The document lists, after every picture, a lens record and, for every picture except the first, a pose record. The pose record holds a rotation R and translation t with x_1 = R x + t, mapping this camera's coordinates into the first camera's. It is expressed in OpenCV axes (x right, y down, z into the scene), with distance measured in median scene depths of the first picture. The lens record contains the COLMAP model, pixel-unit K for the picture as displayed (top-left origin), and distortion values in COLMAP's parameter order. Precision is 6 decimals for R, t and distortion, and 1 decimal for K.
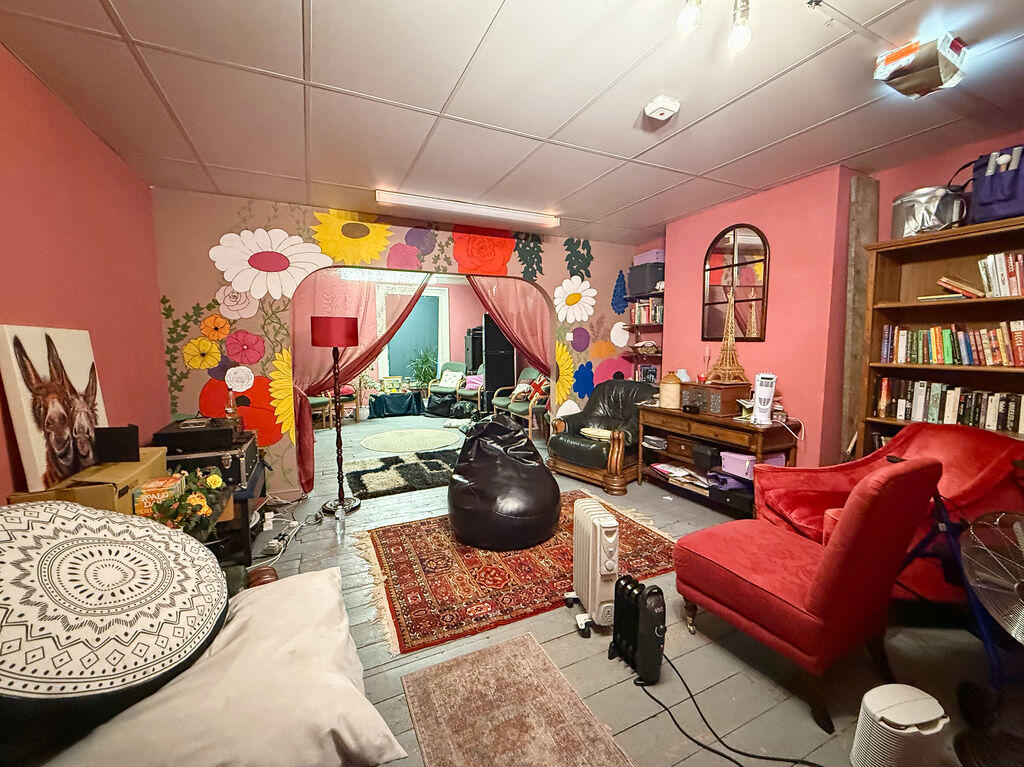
lens RADIAL K [[414.5, 0, 510.8], [0, 414.5, 381.4], [0, 0, 1]] dist [0.002314, 0.000185]
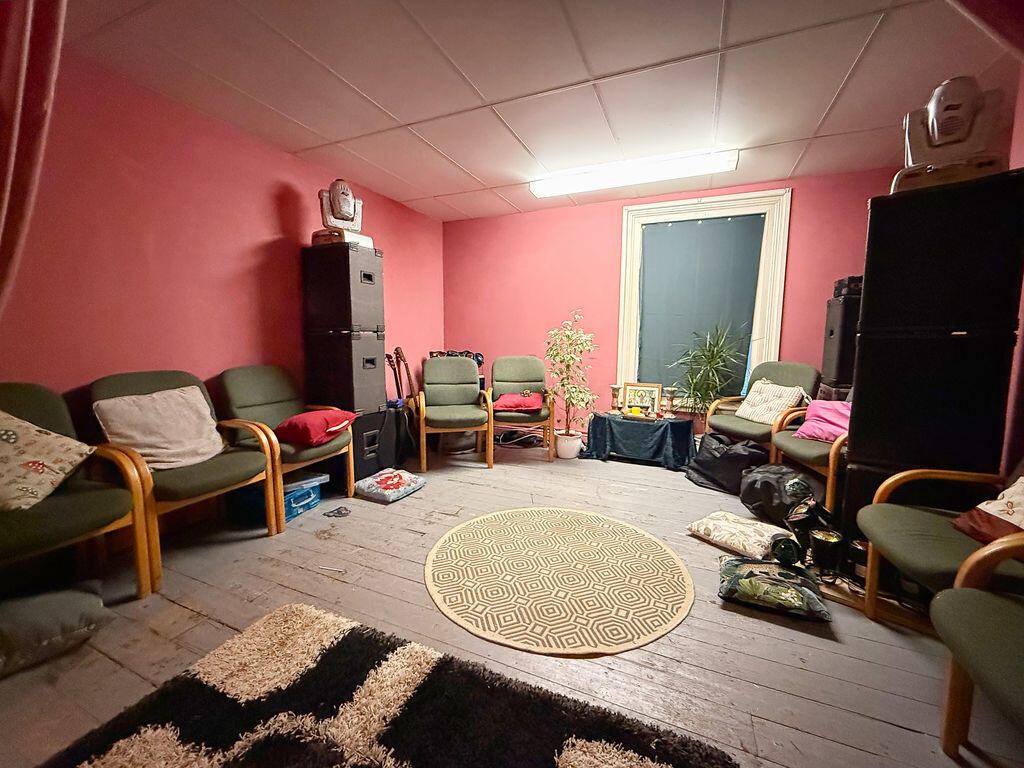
lens RADIAL K [[414.5, 0, 504.0], [0, 414.5, 383.4], [0, 0, 1]] dist [0.002314, 0.000185]
pose [[0.642400, 0.087696, -0.761336, 0.002400], [-0.074645, 0.995868, 0.051727, -0.027081], [0.762726, 0.023601, 0.646291, 0.549392]]
